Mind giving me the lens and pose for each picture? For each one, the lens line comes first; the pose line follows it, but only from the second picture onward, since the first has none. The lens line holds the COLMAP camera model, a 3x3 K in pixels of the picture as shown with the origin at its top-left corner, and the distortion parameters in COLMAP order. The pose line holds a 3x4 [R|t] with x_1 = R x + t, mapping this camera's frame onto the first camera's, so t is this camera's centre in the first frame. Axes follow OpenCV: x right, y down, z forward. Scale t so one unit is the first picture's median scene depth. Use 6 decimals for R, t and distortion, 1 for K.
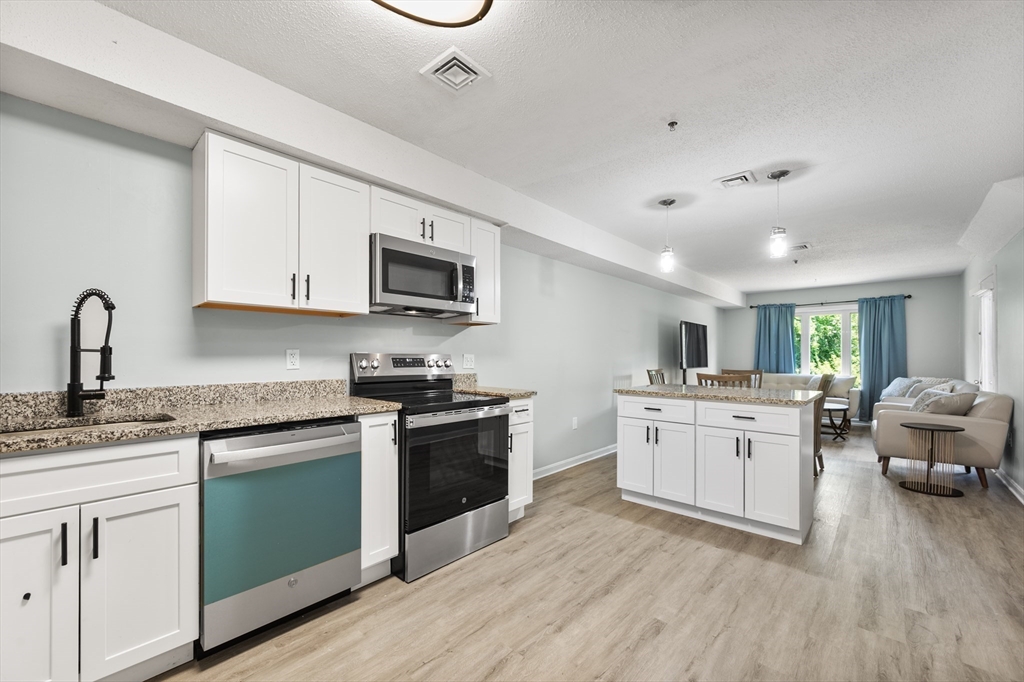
lens RADIAL K [[406.0, 0, 512.2], [0, 406.0, 355.2], [0, 0, 1]] dist [-0.000543, 0.000495]
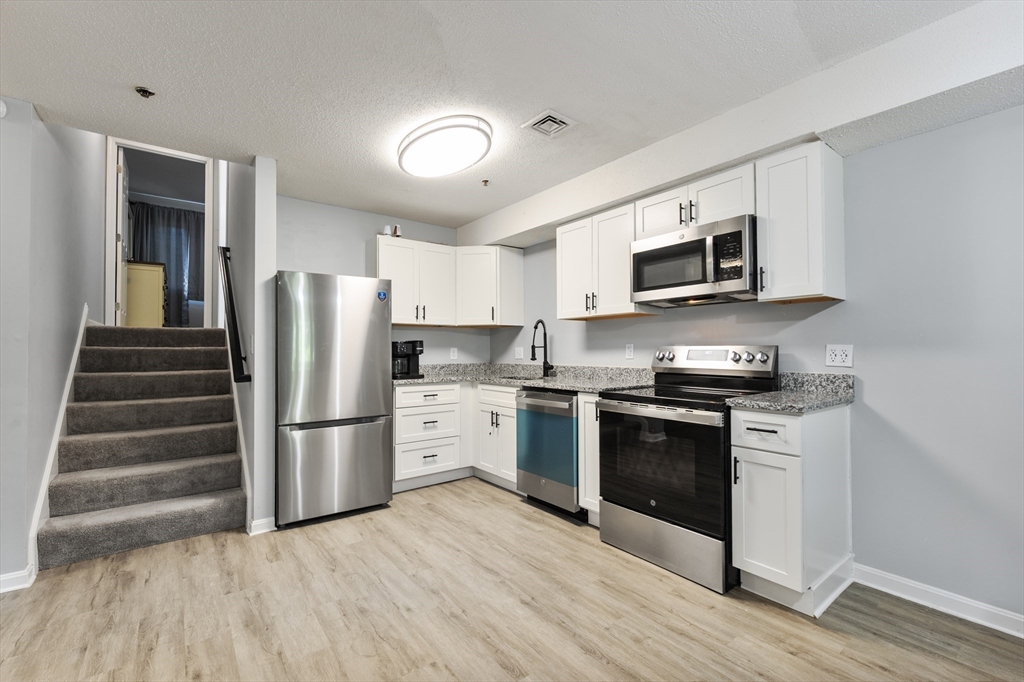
lens RADIAL K [[436.3, 0, 513.2], [0, 436.3, 344.5], [0, 0, 1]] dist [0.000553, 0.000046]
pose [[-0.167216, -0.015487, -0.985799, 0.687008], [0.006765, 0.999835, -0.016855, 0.006368], [0.985897, -0.009488, -0.167084, 0.632651]]
